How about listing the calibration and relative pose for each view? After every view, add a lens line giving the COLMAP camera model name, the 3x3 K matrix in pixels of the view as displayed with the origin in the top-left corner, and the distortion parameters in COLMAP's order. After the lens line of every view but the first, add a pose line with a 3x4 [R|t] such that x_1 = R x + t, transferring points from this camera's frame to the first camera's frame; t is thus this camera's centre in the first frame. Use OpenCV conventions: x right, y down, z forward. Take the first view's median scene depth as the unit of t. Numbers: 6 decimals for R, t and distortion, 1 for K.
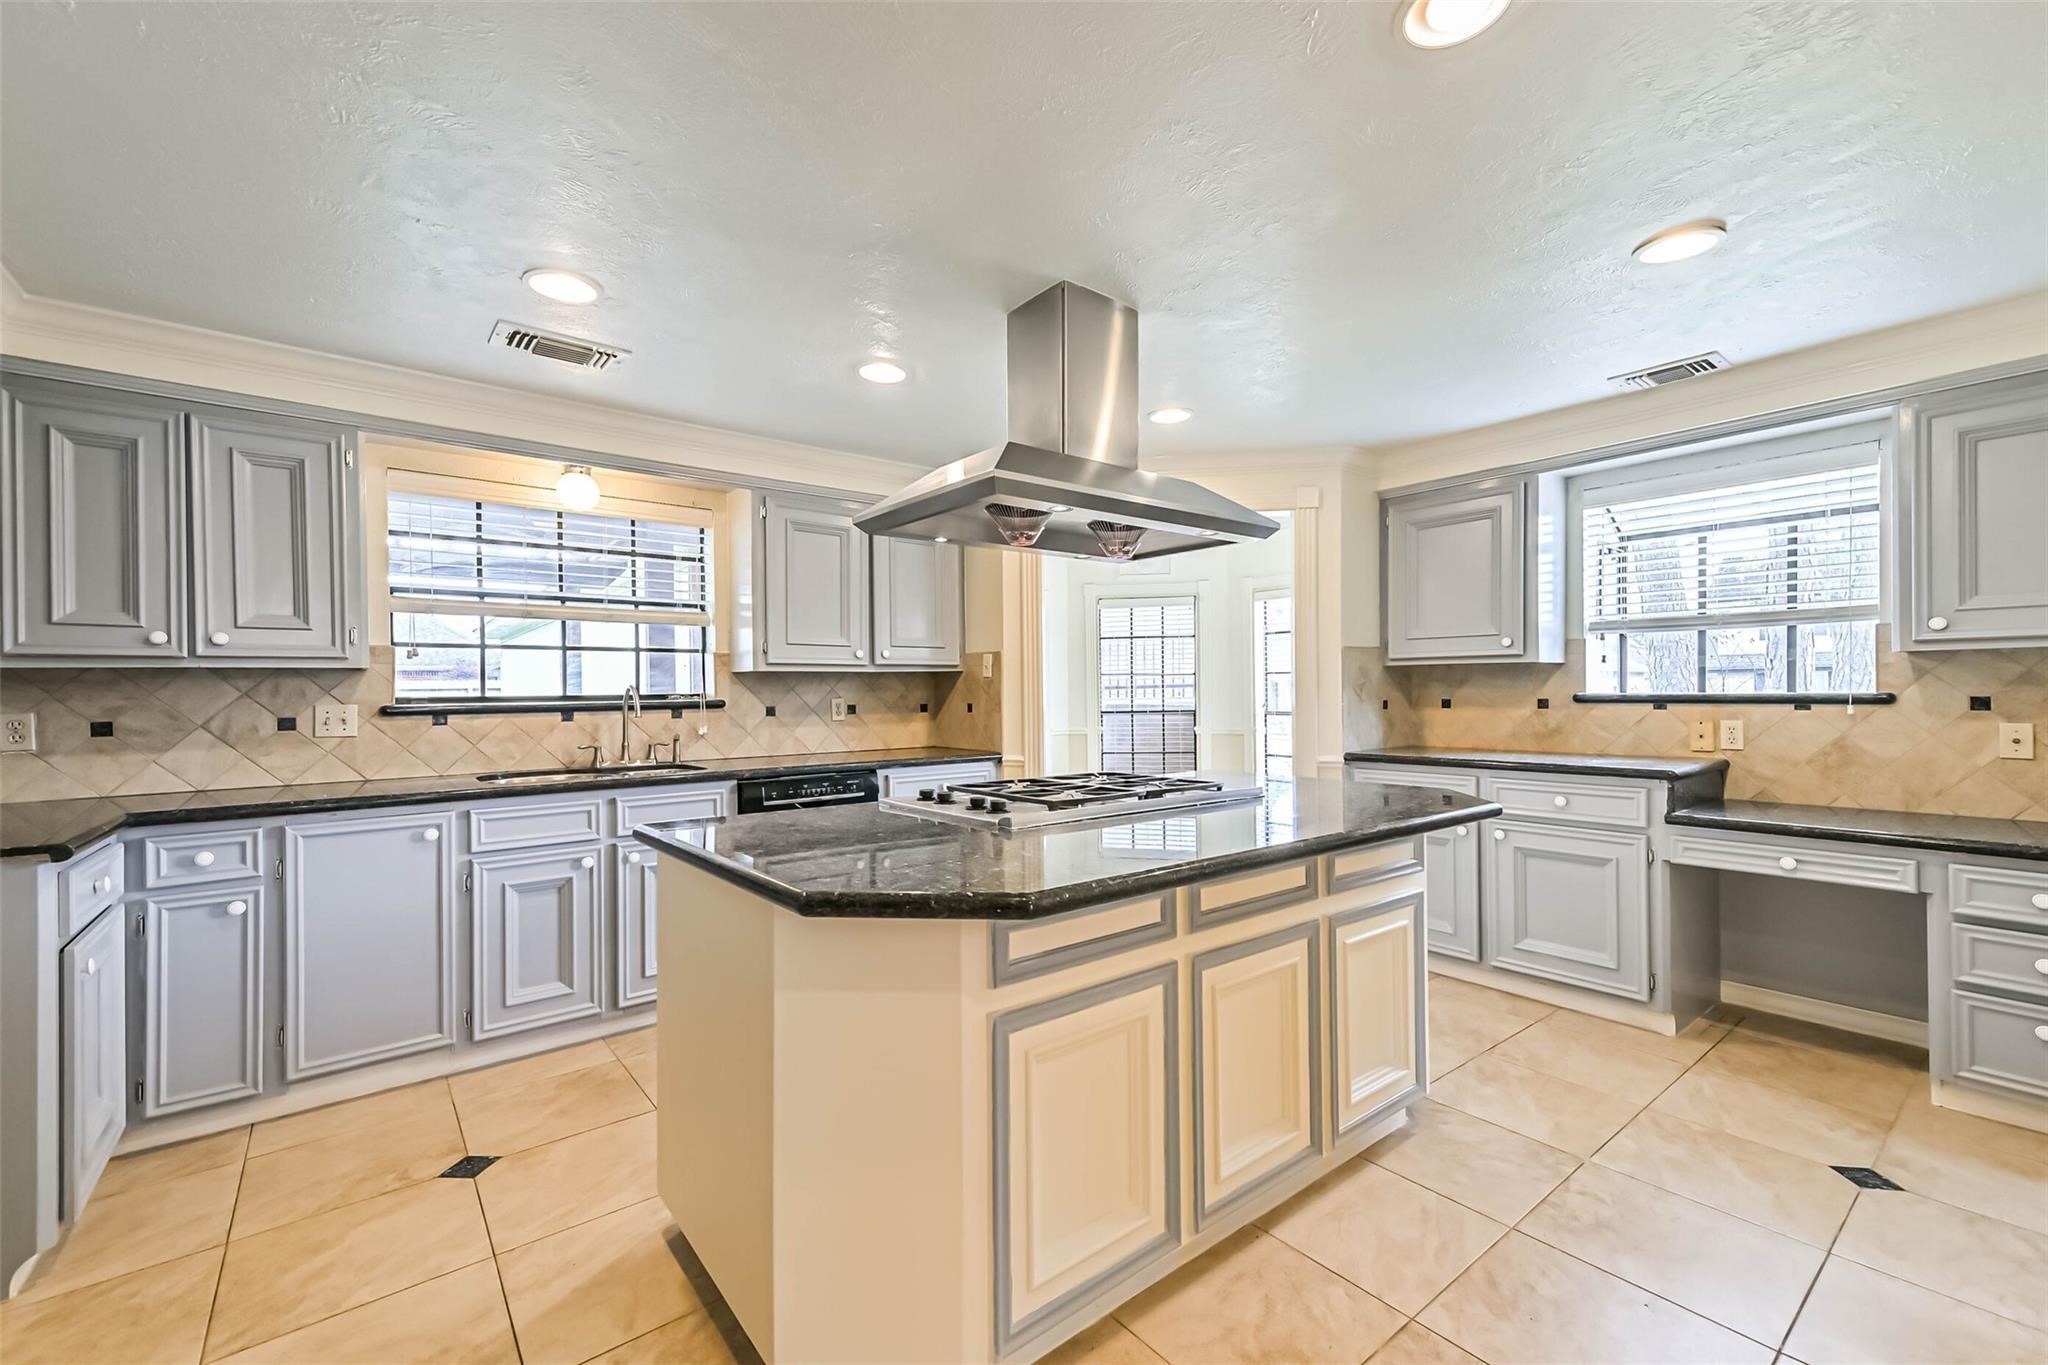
lens RADIAL K [[879.9, 0, 1012.1], [0, 879.9, 692.8], [0, 0, 1]] dist [0.011148, 0.000037]
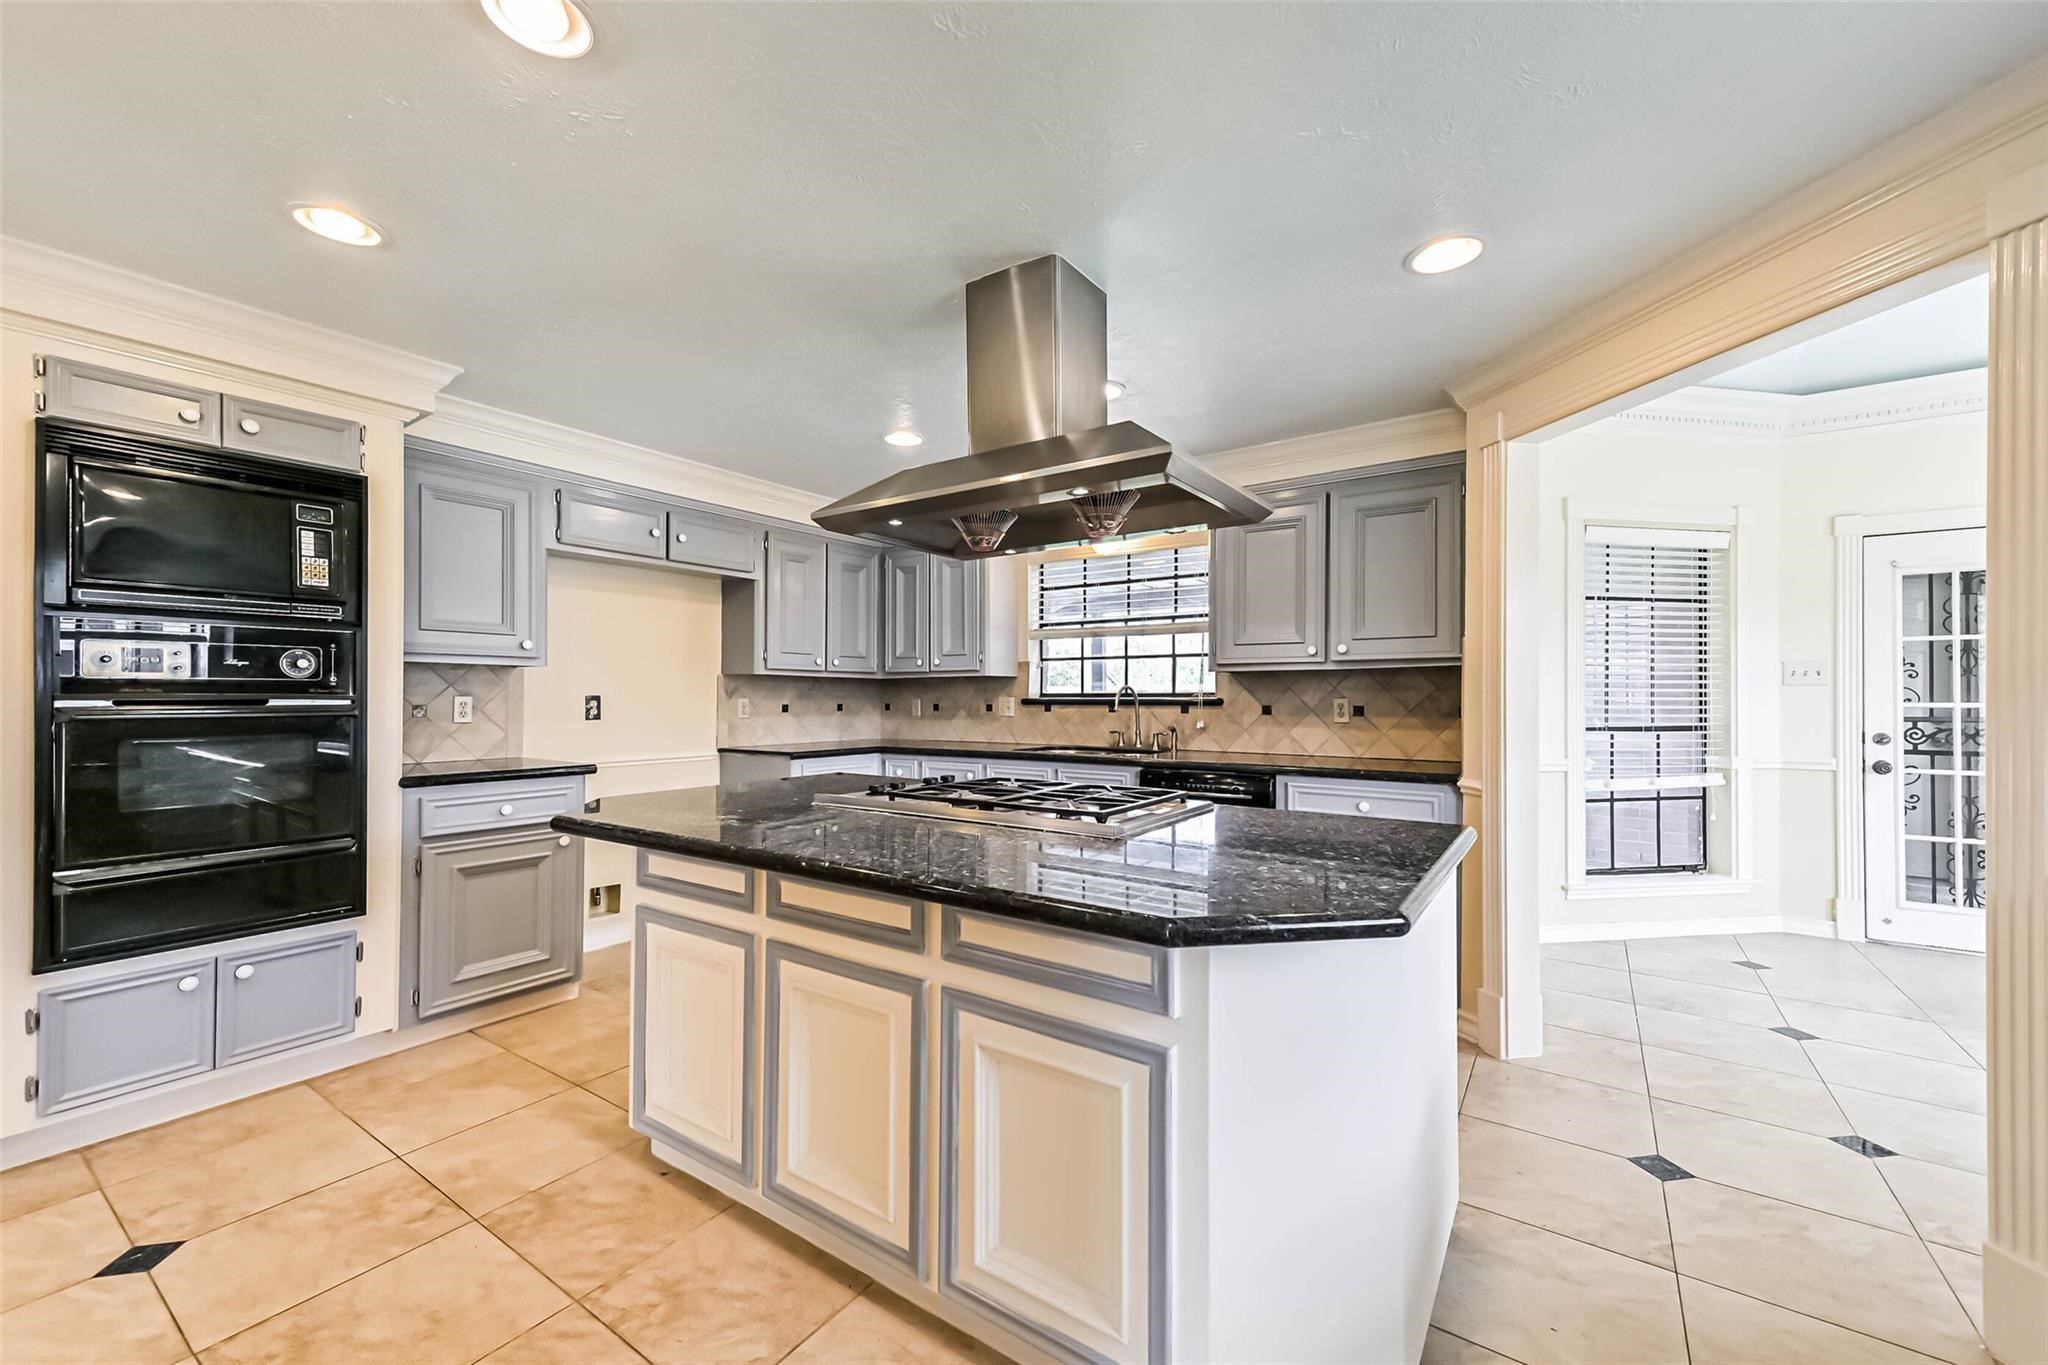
lens RADIAL K [[814.7, 0, 1019.7], [0, 814.7, 689.9], [0, 0, 1]] dist [0.004416, -0.000615]
pose [[0.269703, 0.004230, -0.962934, 0.580304], [-0.004212, 0.999986, 0.003213, -0.004573], [0.962934, 0.003190, 0.269717, 0.477655]]
